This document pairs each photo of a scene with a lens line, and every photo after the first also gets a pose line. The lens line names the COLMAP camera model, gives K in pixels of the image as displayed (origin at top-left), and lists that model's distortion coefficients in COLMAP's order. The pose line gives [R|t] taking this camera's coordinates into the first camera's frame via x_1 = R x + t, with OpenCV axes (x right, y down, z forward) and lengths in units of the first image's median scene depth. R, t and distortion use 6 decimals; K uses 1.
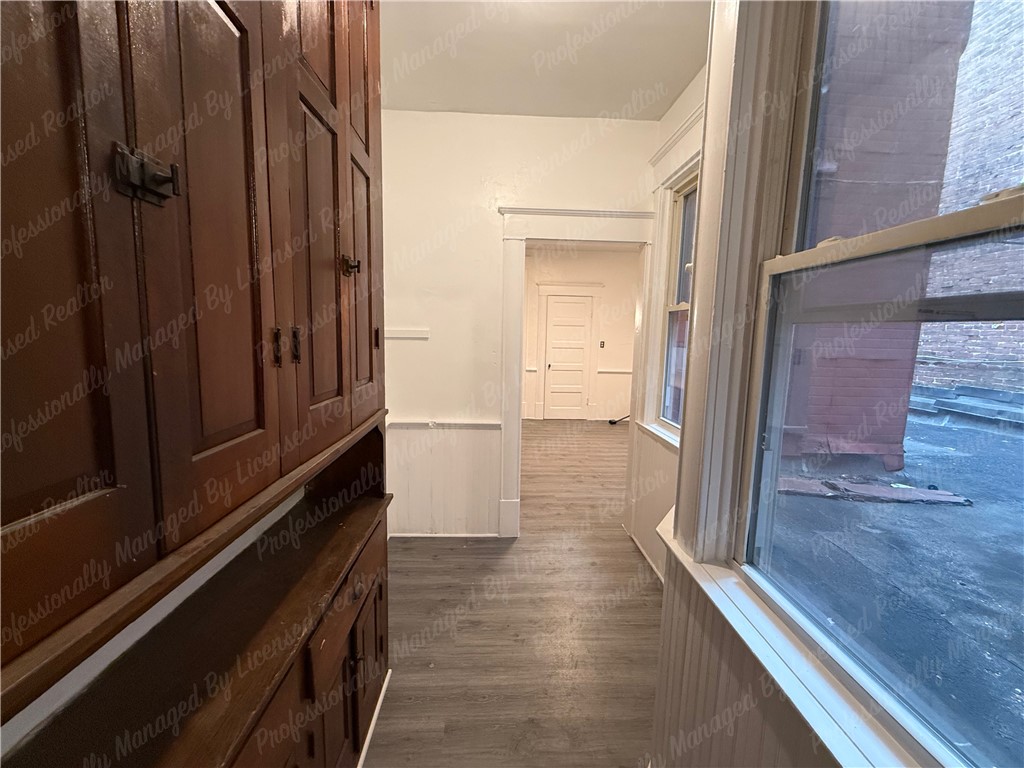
lens RADIAL K [[406.4, 0, 509.2], [0, 406.4, 383.8], [0, 0, 1]] dist [0.000494, -0.000064]
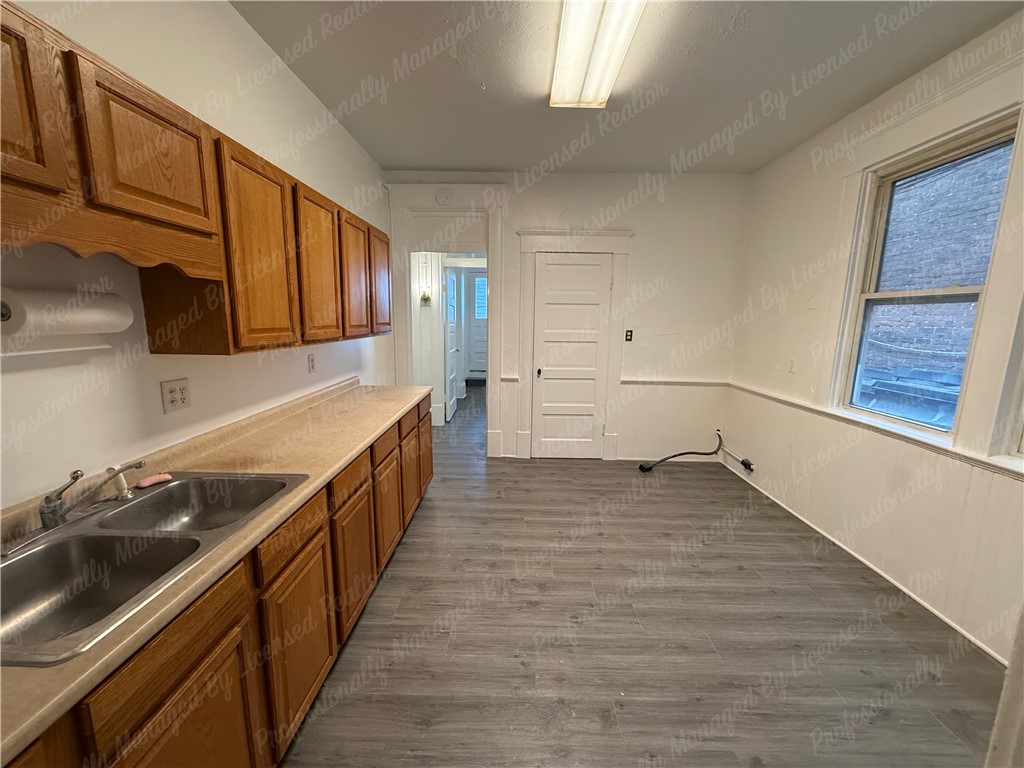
lens RADIAL K [[406.4, 0, 509.2], [0, 406.4, 383.8], [0, 0, 1]] dist [0.000494, -0.000064]
pose [[0.997832, -0.012018, -0.064701, 0.097363], [0.014160, 0.999363, 0.032748, -0.047657], [0.064266, -0.033594, 0.997367, 0.417201]]
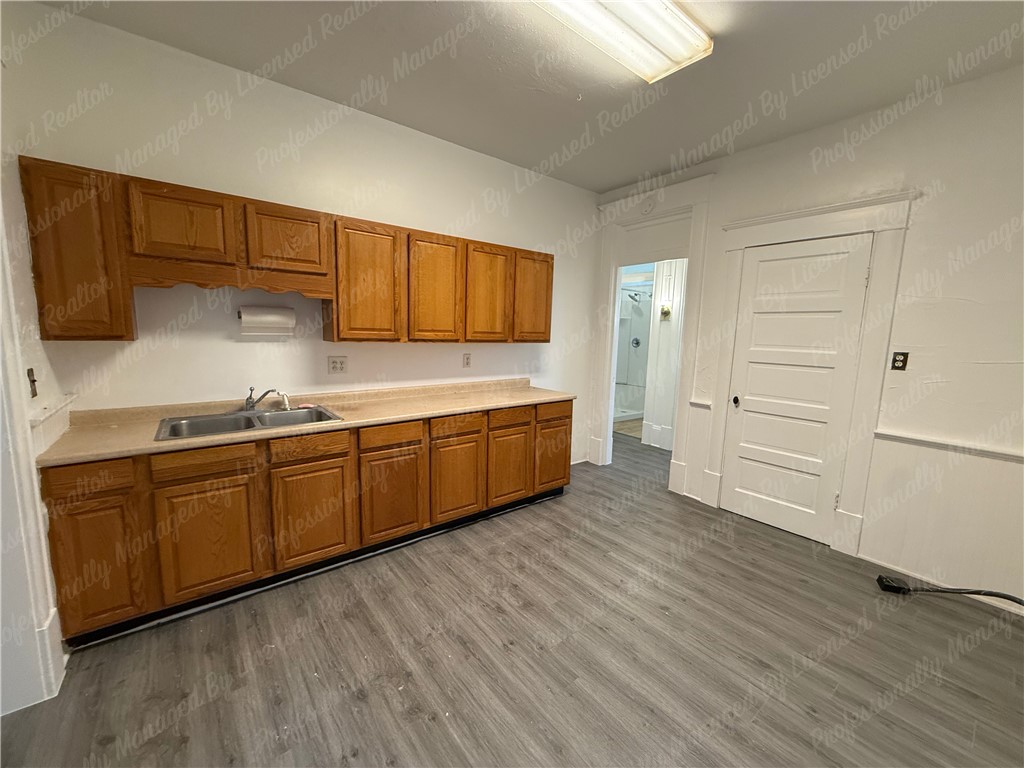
lens RADIAL K [[406.4, 0, 509.2], [0, 406.4, 383.8], [0, 0, 1]] dist [0.000494, -0.000064]
pose [[0.583568, 0.085952, -0.807502, 0.334442], [-0.109993, 0.993585, 0.026269, -0.047390], [0.804580, 0.073490, 0.589279, 0.537205]]
